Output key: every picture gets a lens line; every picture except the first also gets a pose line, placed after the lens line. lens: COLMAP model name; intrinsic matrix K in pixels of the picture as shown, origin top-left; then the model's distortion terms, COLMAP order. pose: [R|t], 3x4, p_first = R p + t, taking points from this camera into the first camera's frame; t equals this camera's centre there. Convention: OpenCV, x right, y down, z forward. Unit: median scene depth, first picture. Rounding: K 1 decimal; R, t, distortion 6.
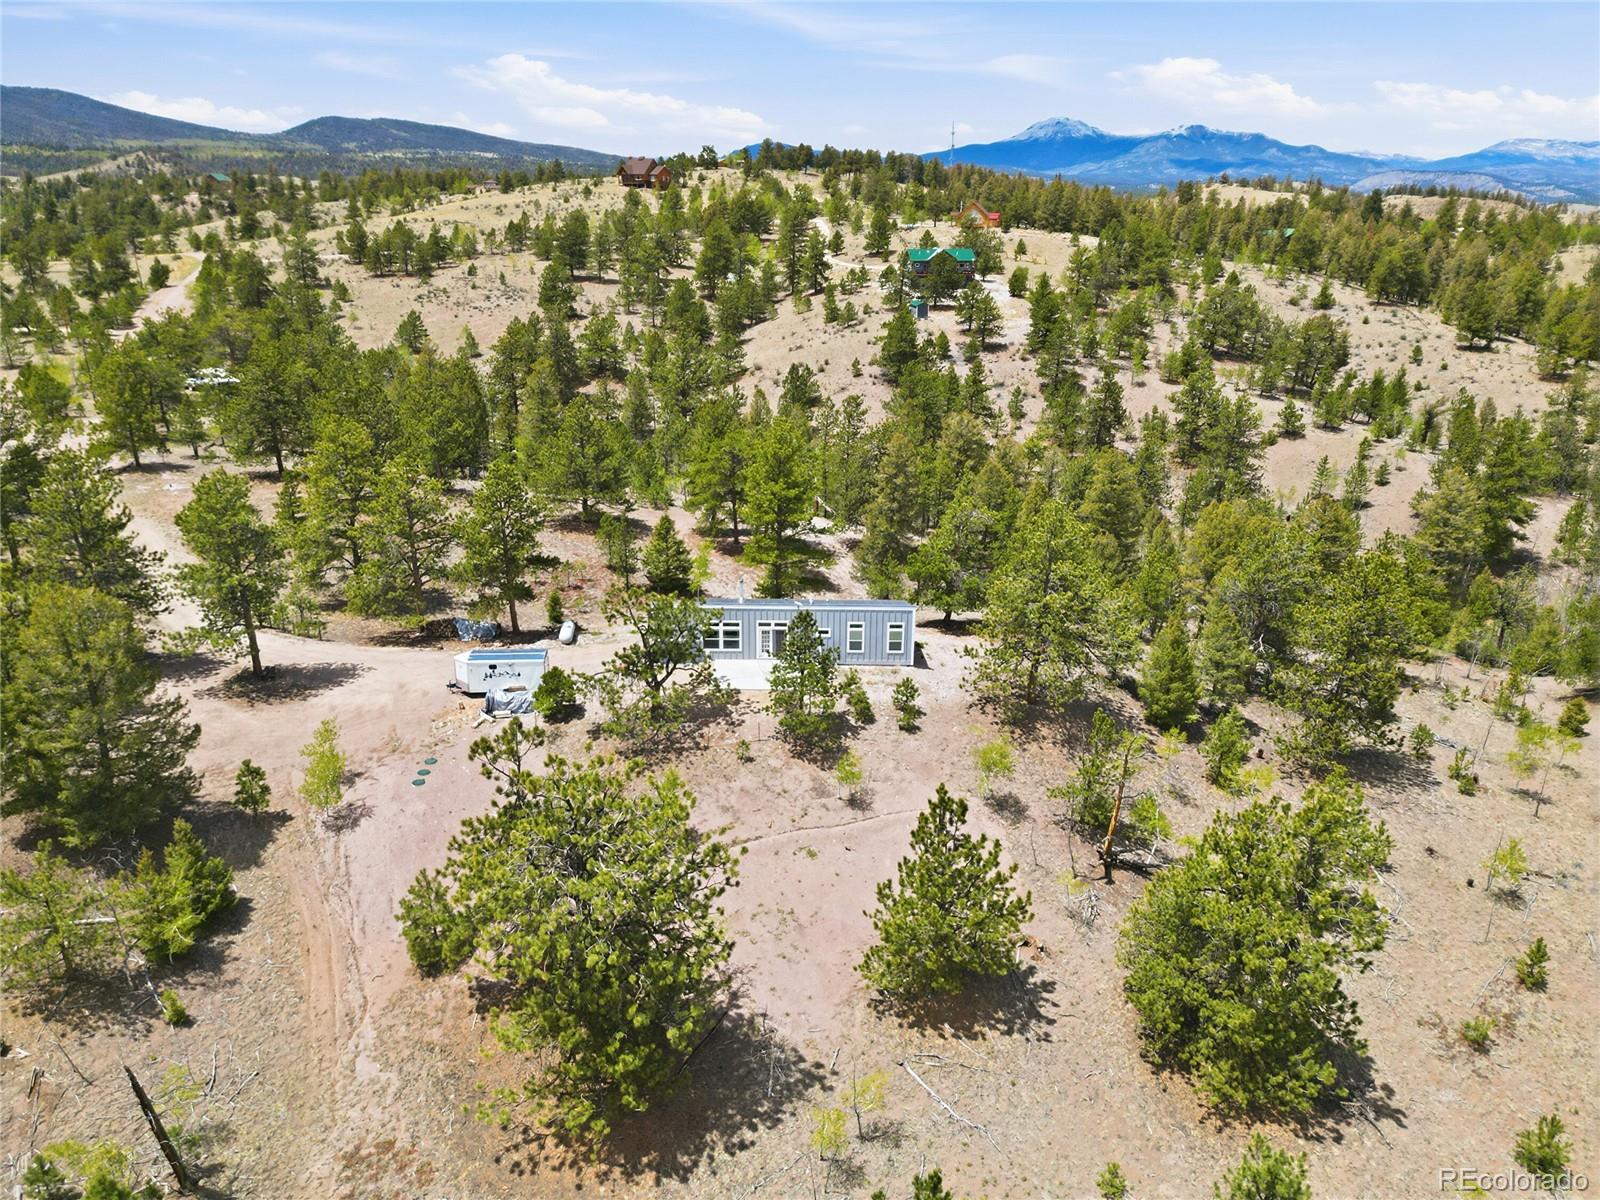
lens RADIAL K [[1130.1, 0, 800.0], [0, 1130.1, 600.0], [0, 0, 1]] dist [0.027291, -0.006553]
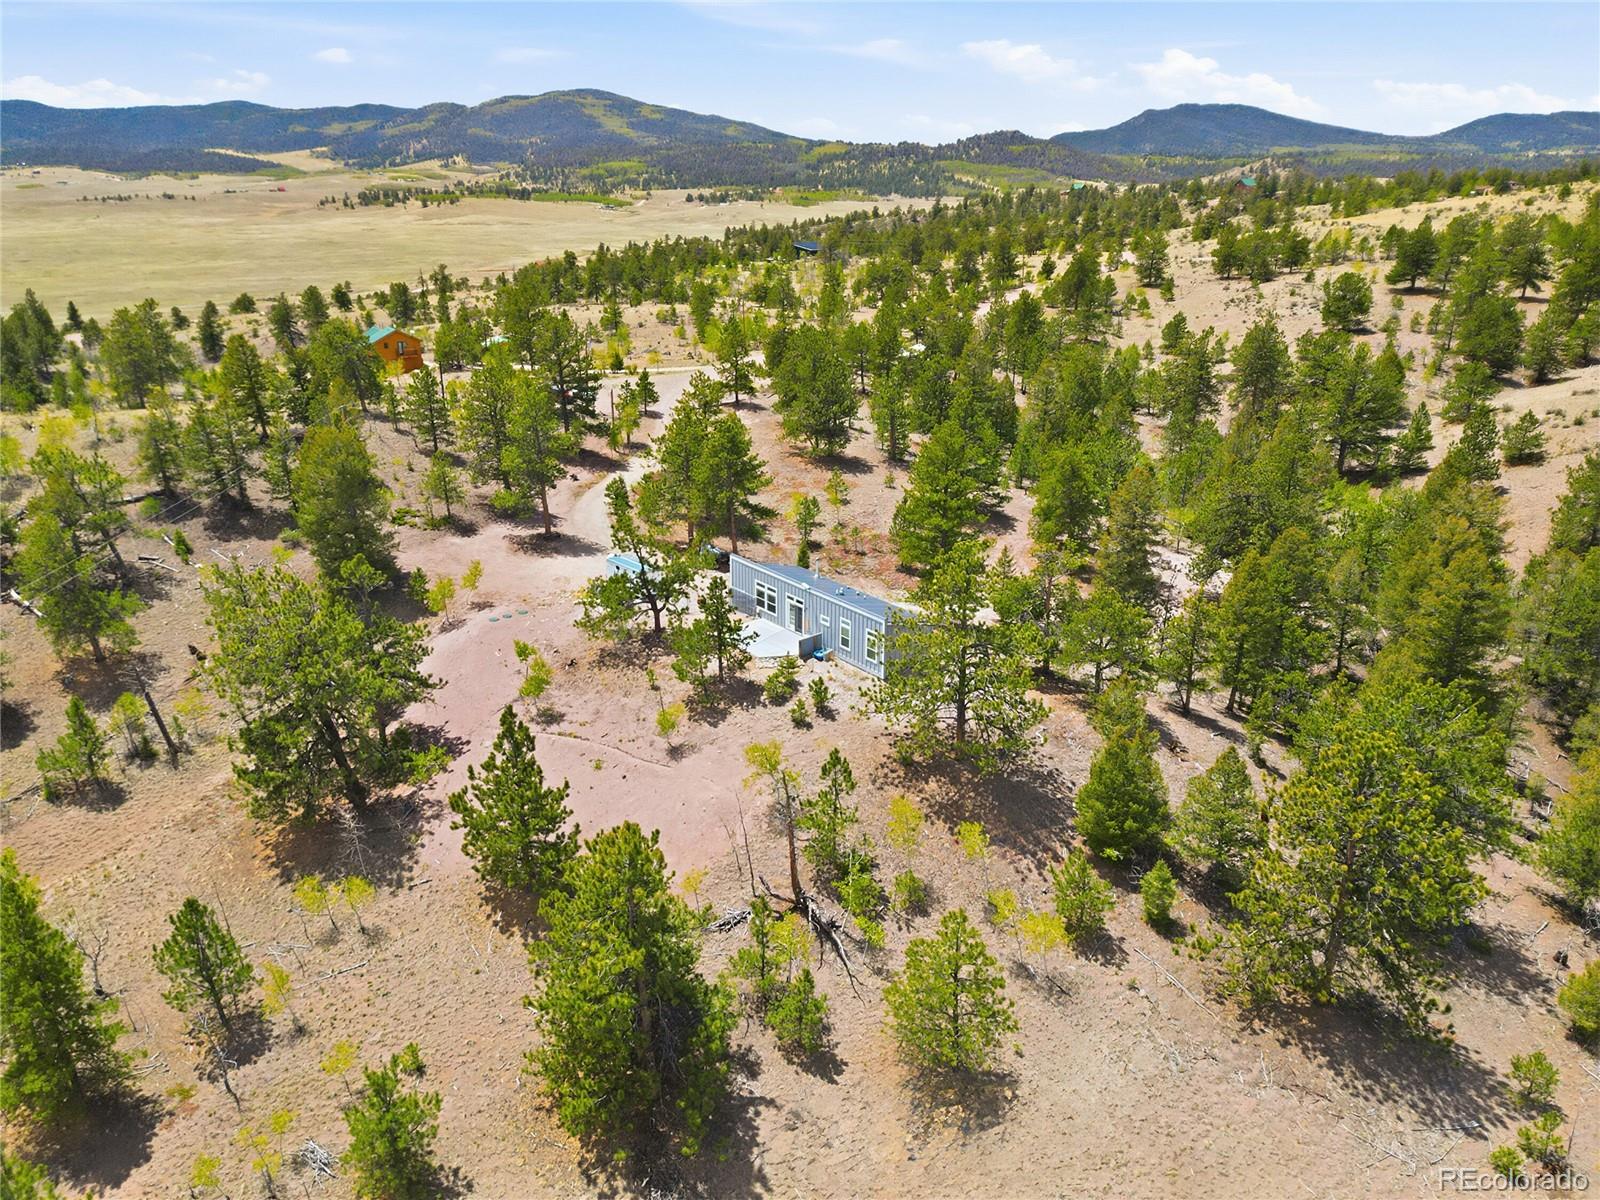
lens RADIAL K [[1130.1, 0, 800.0], [0, 1130.1, 600.0], [0, 0, 1]] dist [0.027291, -0.006553]
pose [[0.624634, 0.264488, -0.734764, 0.763021], [-0.266724, 0.956573, 0.117585, -0.105093], [0.733956, 0.122532, 0.668053, 0.286044]]
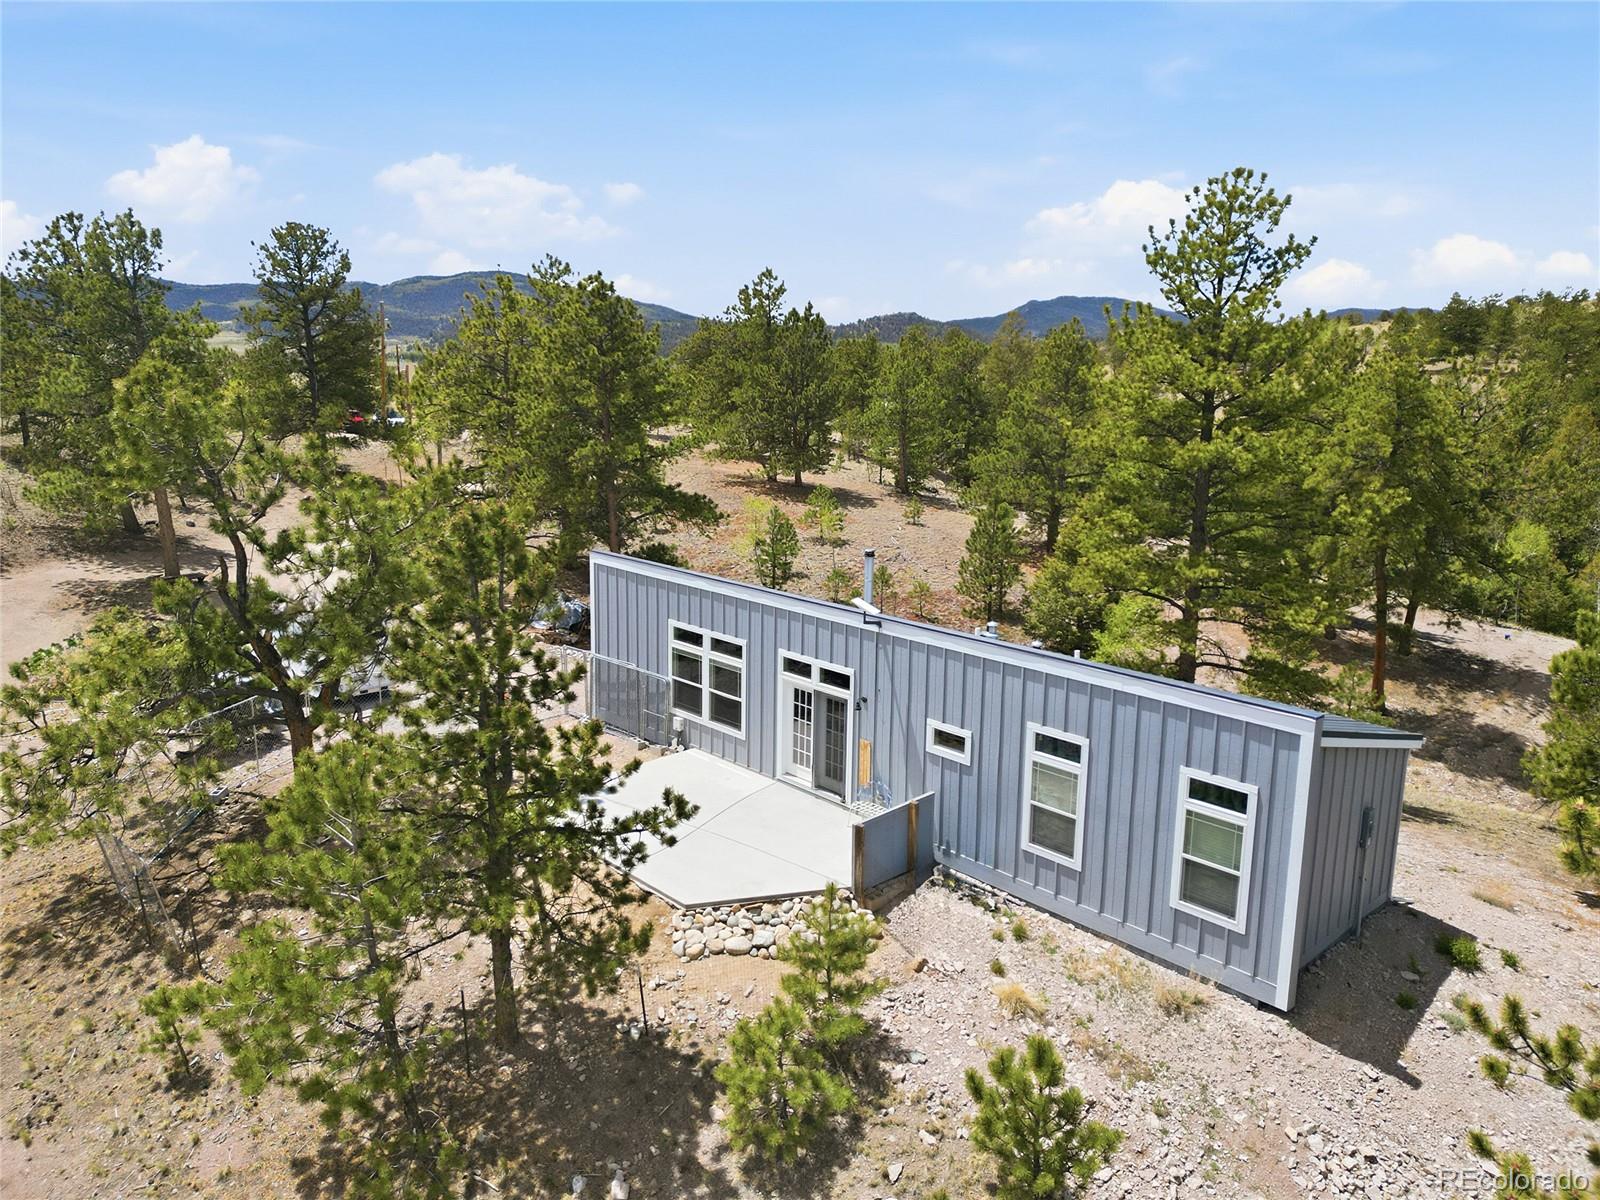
lens RADIAL K [[1130.1, 0, 800.0], [0, 1130.1, 600.0], [0, 0, 1]] dist [0.027291, -0.006553]
pose [[0.685152, 0.149112, -0.712975, 0.177426], [-0.256150, 0.965626, -0.044201, 0.017455], [0.681876, 0.212913, 0.699795, 0.785221]]
